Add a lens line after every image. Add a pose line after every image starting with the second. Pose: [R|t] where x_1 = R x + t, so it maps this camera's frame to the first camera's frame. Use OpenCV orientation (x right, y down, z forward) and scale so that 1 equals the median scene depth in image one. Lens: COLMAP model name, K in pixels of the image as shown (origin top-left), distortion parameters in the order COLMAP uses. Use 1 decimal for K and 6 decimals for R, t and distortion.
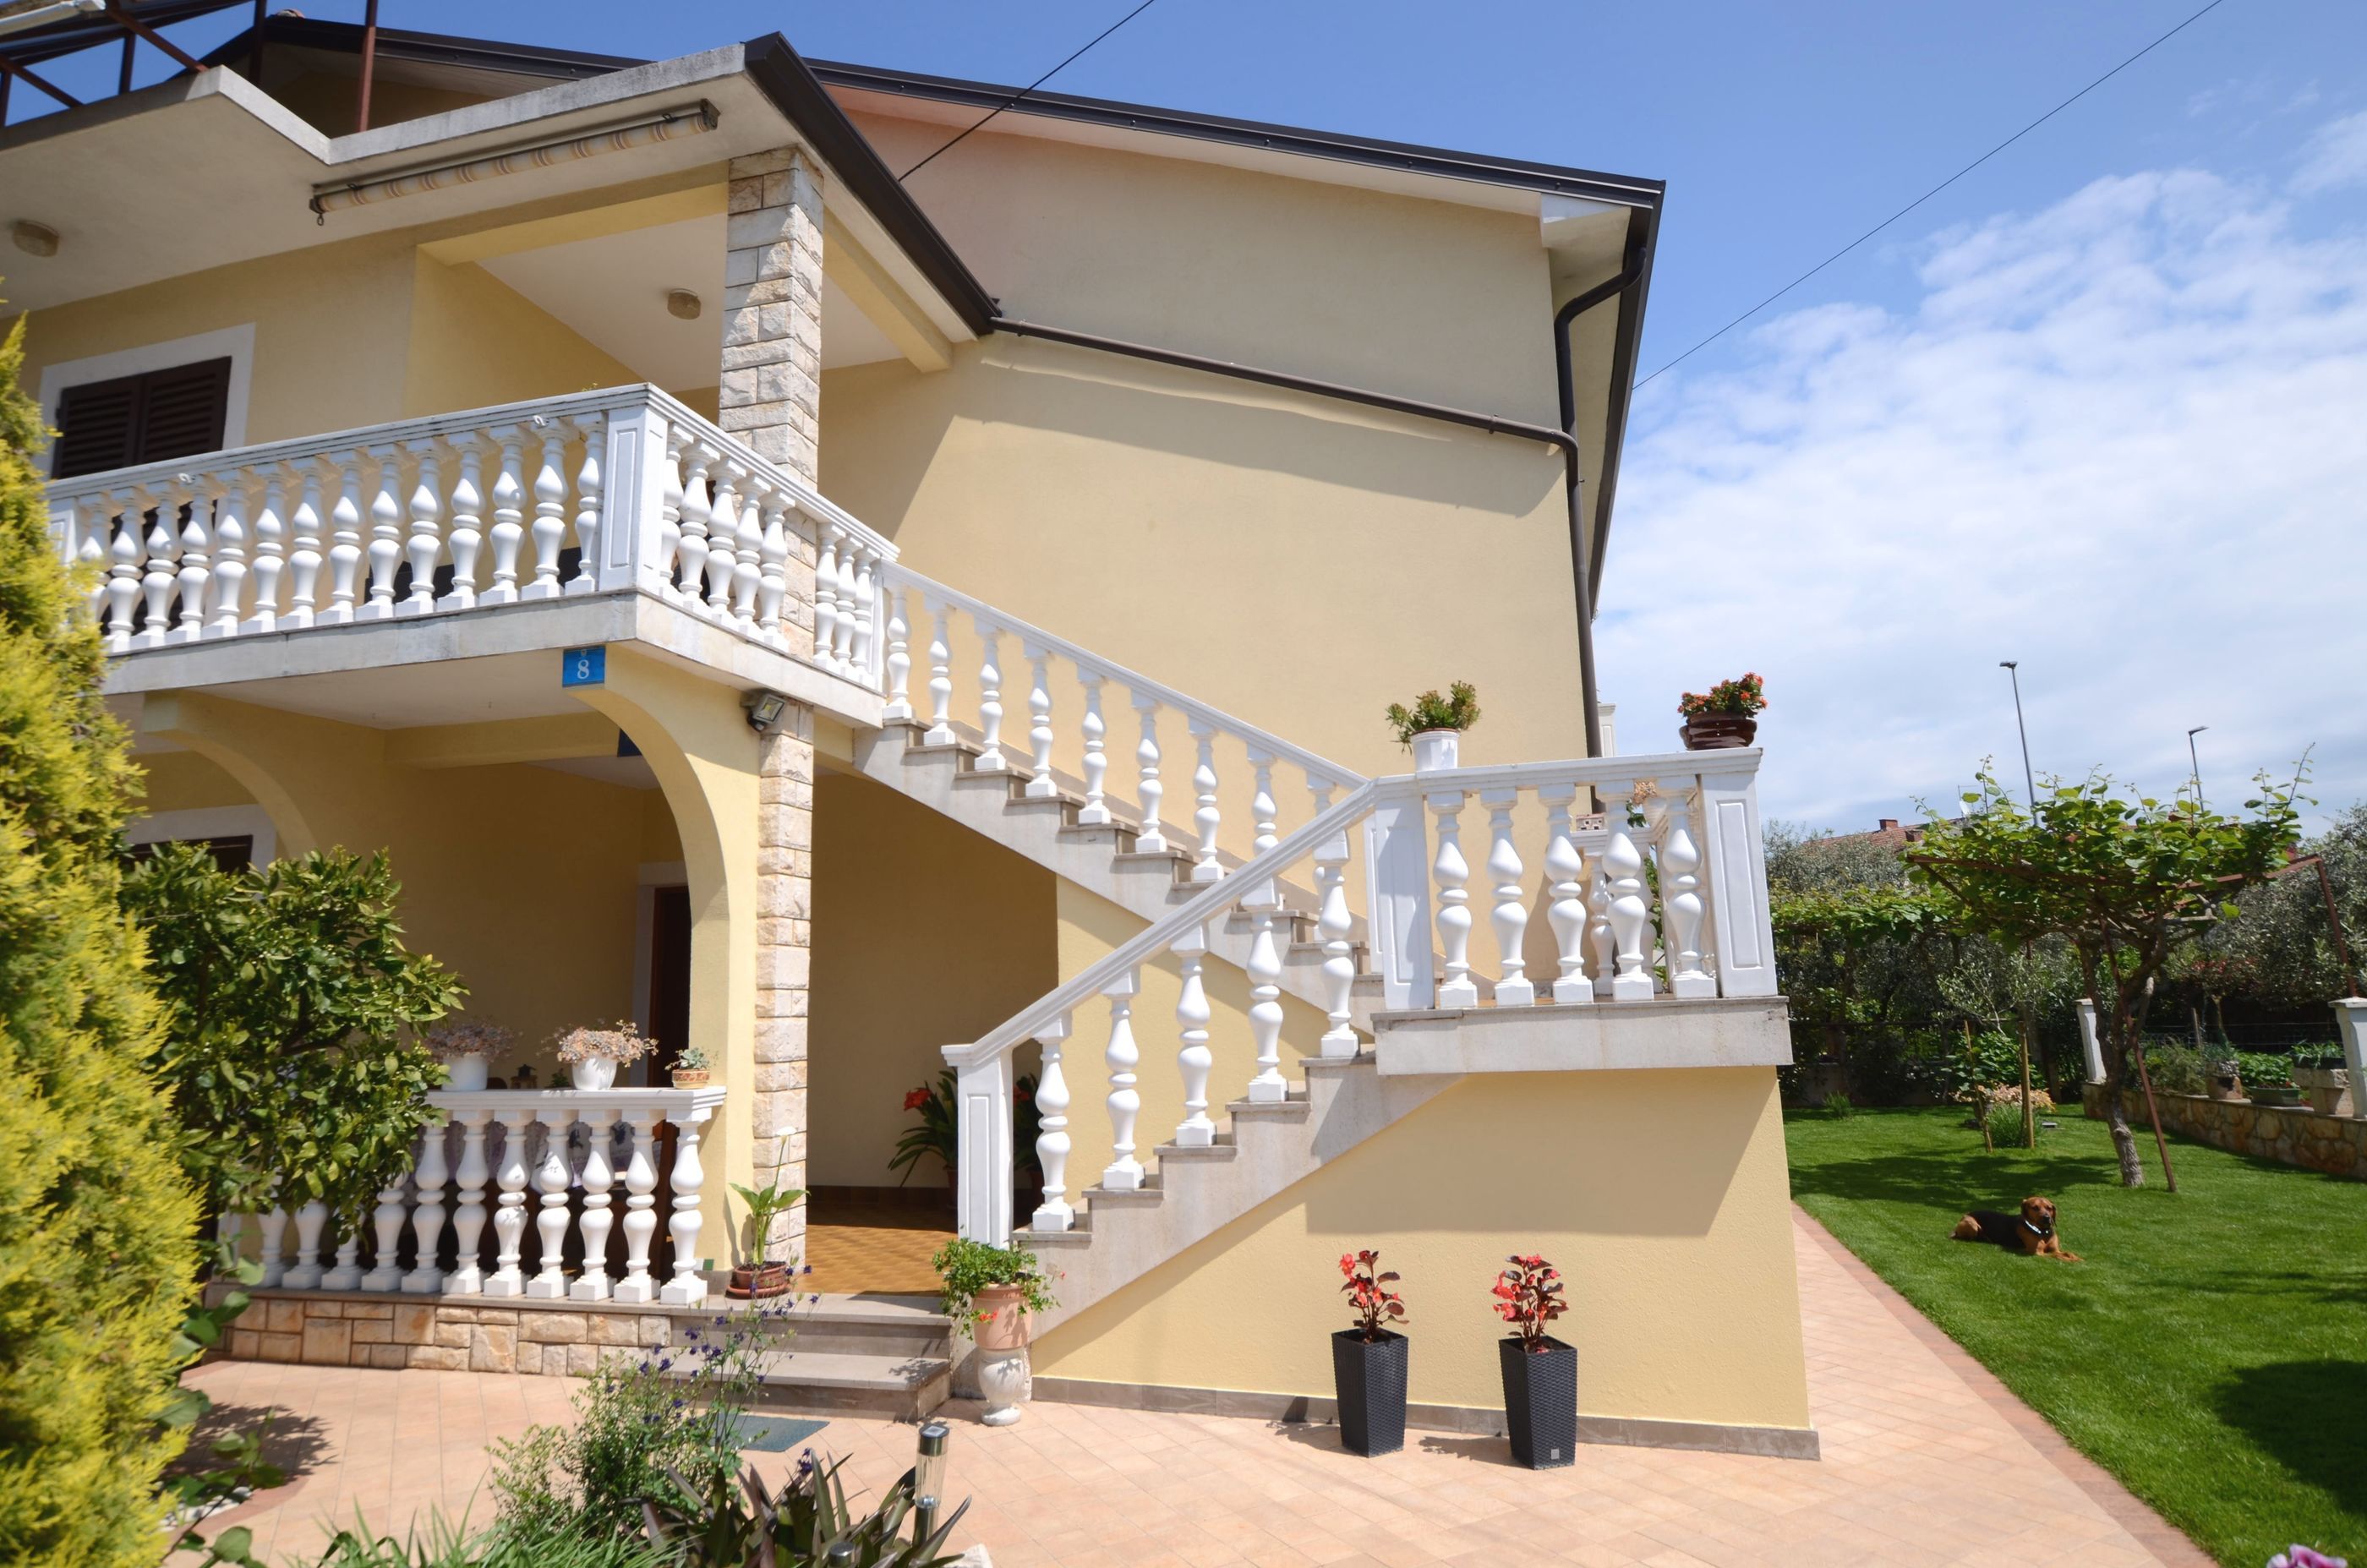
lens RADIAL K [[1311.0, 0, 1182.4], [0, 1311.0, 779.0], [0, 0, 1]] dist [-0.015763, 0.001329]
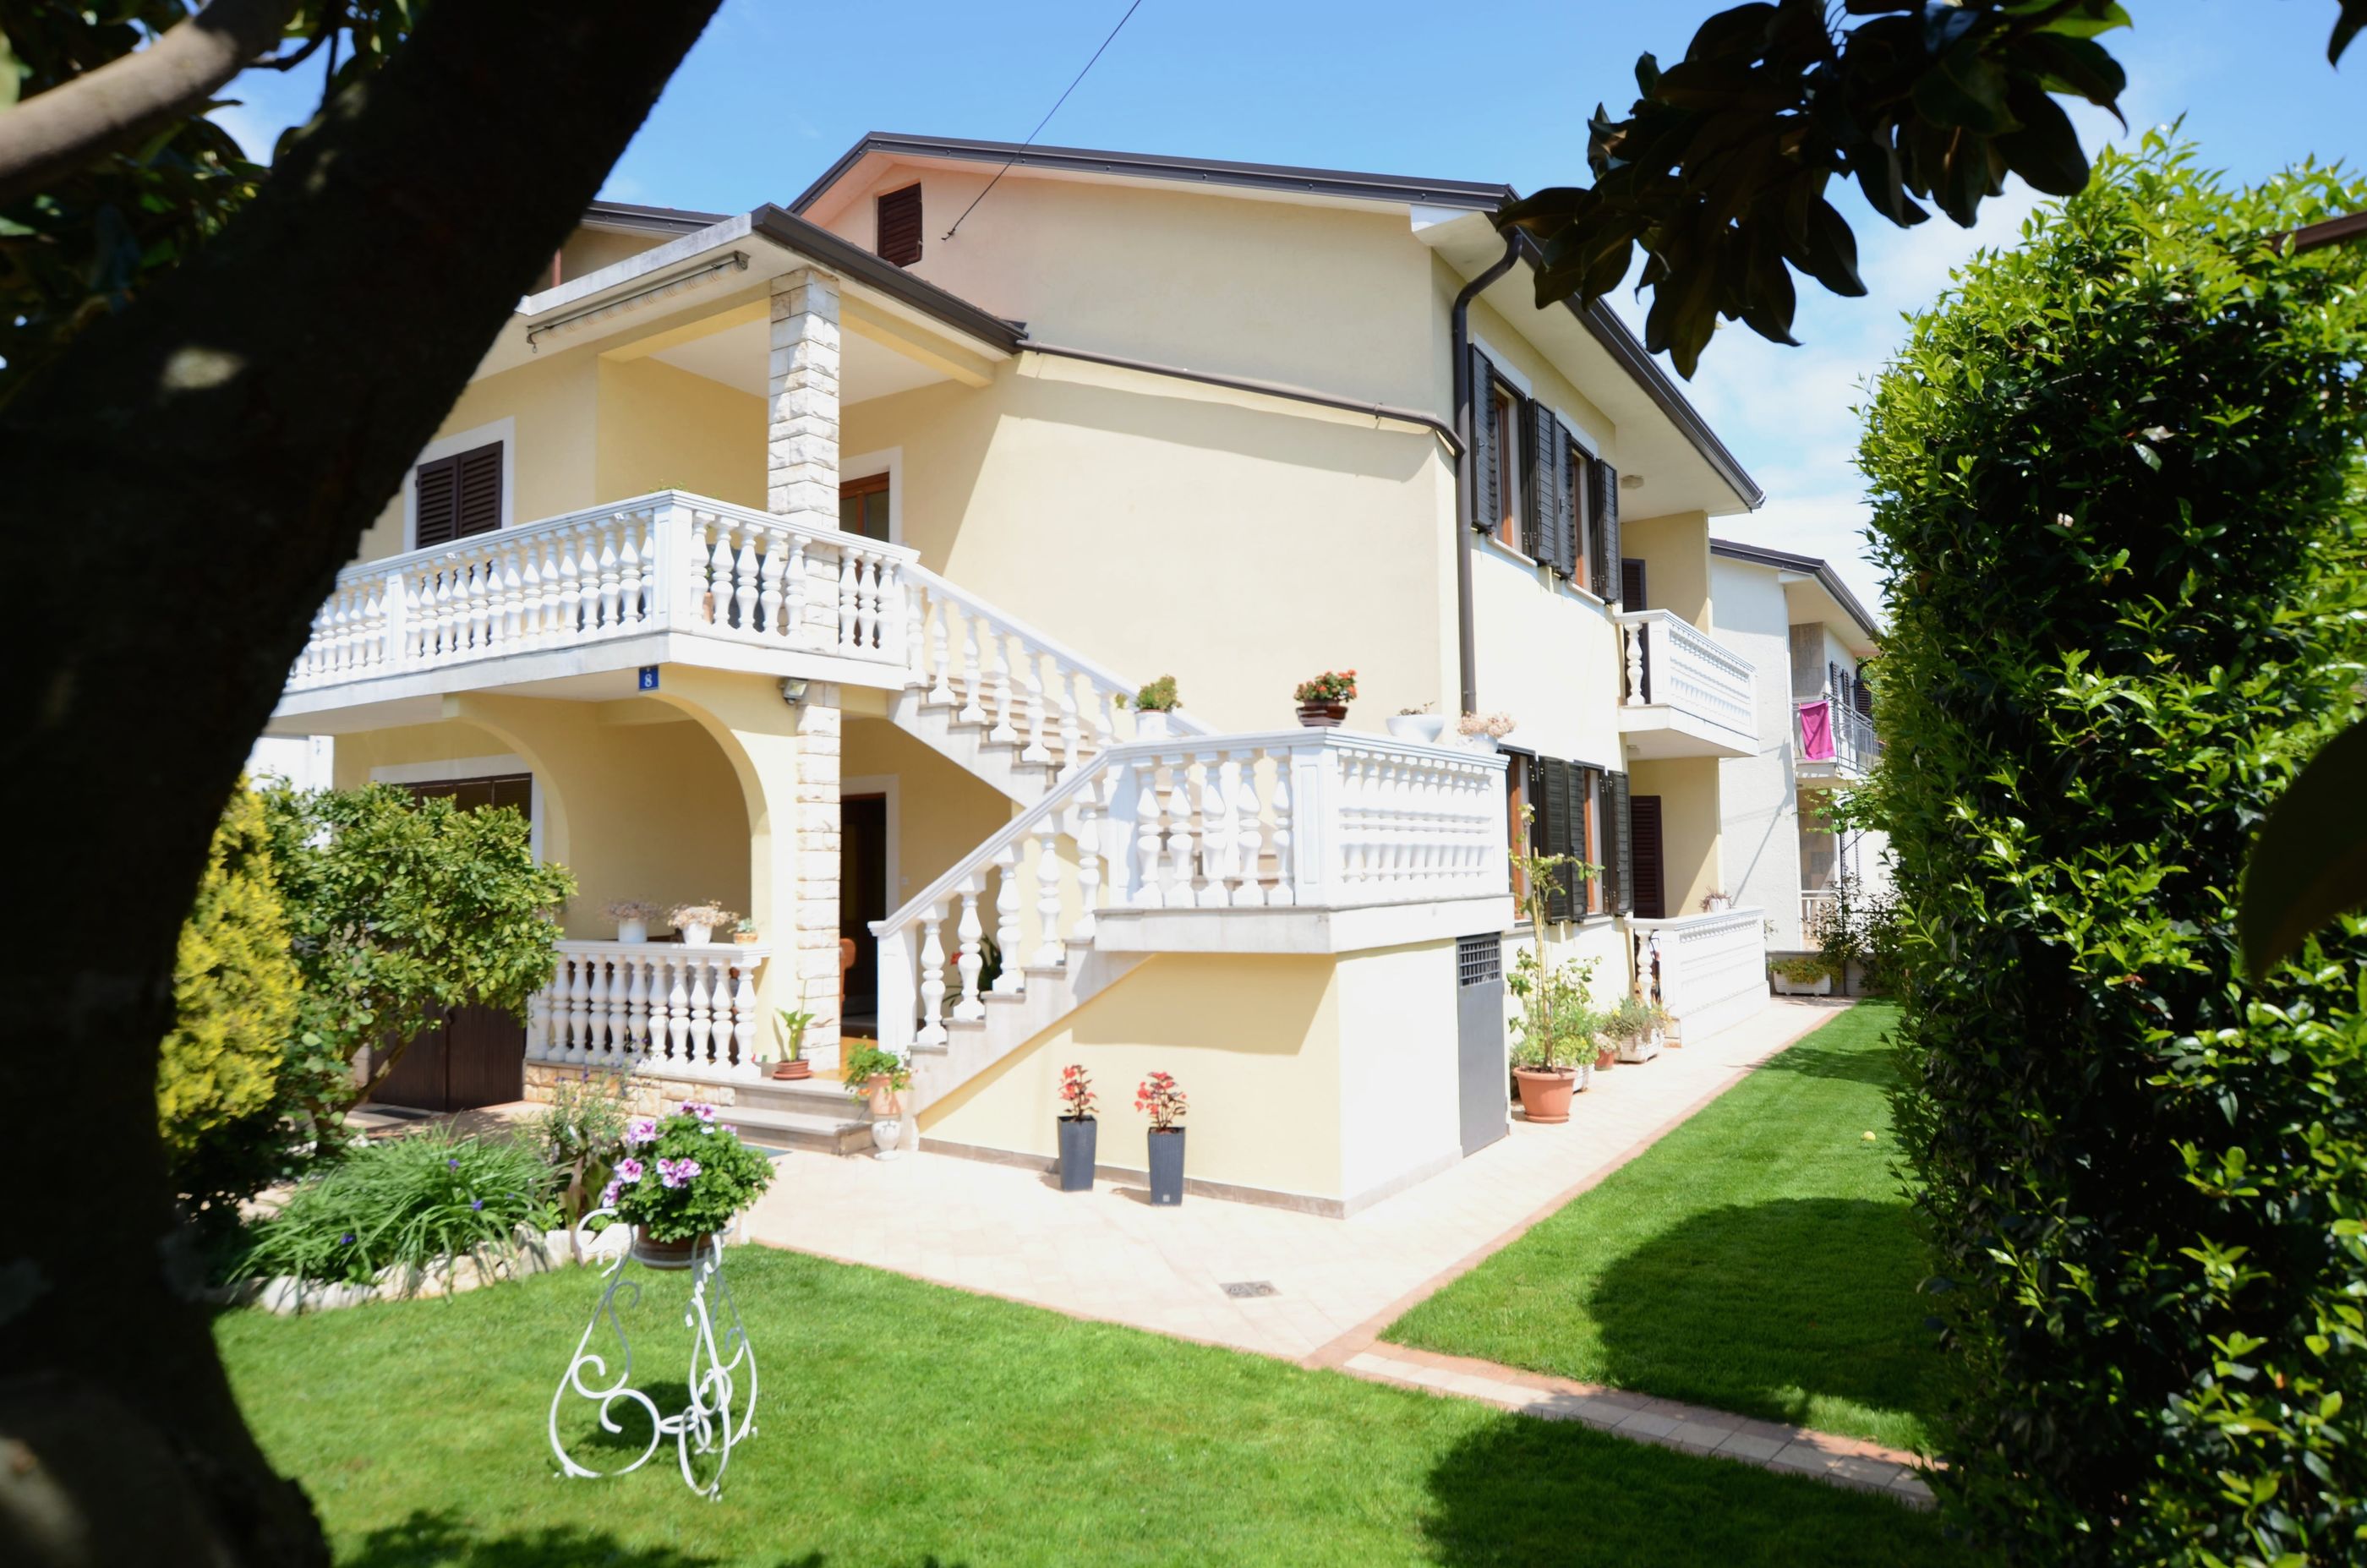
lens RADIAL K [[1371.6, 0, 1178.5], [0, 1371.6, 780.1], [0, 0, 1]] dist [-0.008392, -0.000790]
pose [[0.953720, -0.005450, -0.300647, 0.582527], [0.037521, 0.994178, 0.101003, -0.097305], [0.298346, -0.107609, 0.948372, -0.346205]]
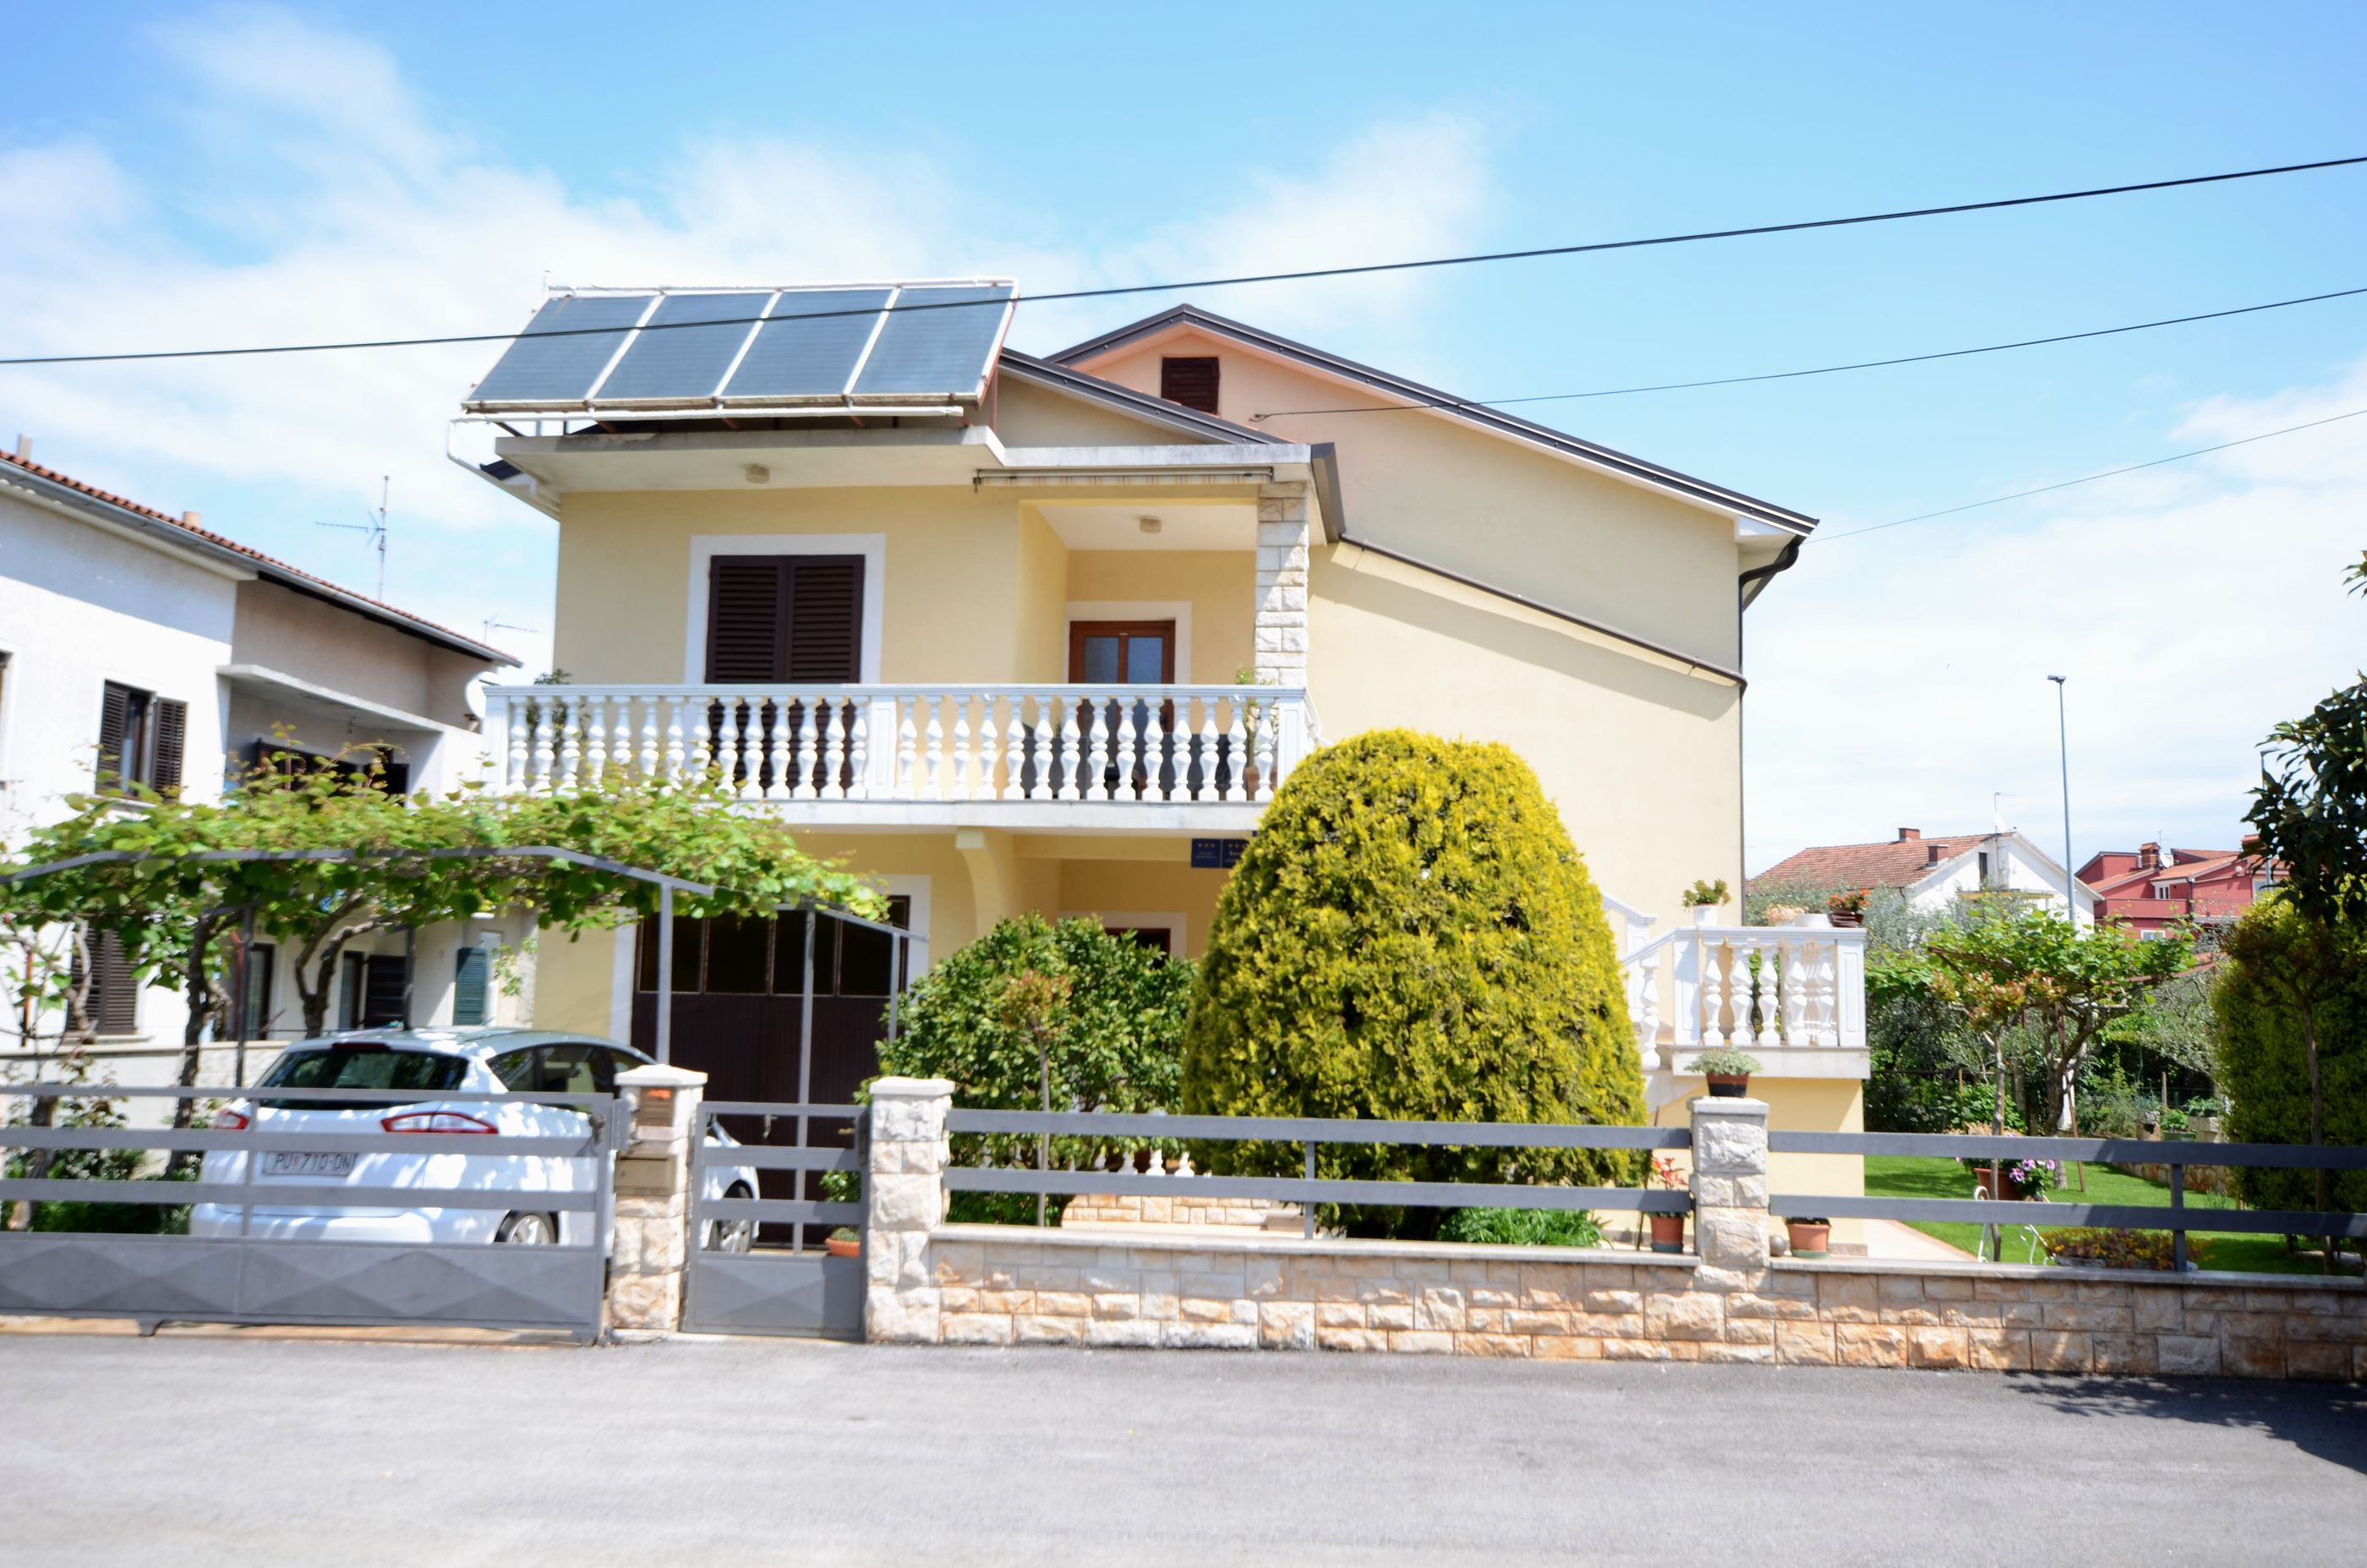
lens RADIAL K [[1902.3, 0, 1189.0], [0, 1902.3, 788.7], [0, 0, 1]] dist [0.013501, 0.002502]
pose [[0.988778, 0.063661, 0.135149, -0.848413], [-0.070582, 0.996396, 0.047048, -0.252263], [-0.131667, -0.056059, 0.989708, -1.497690]]
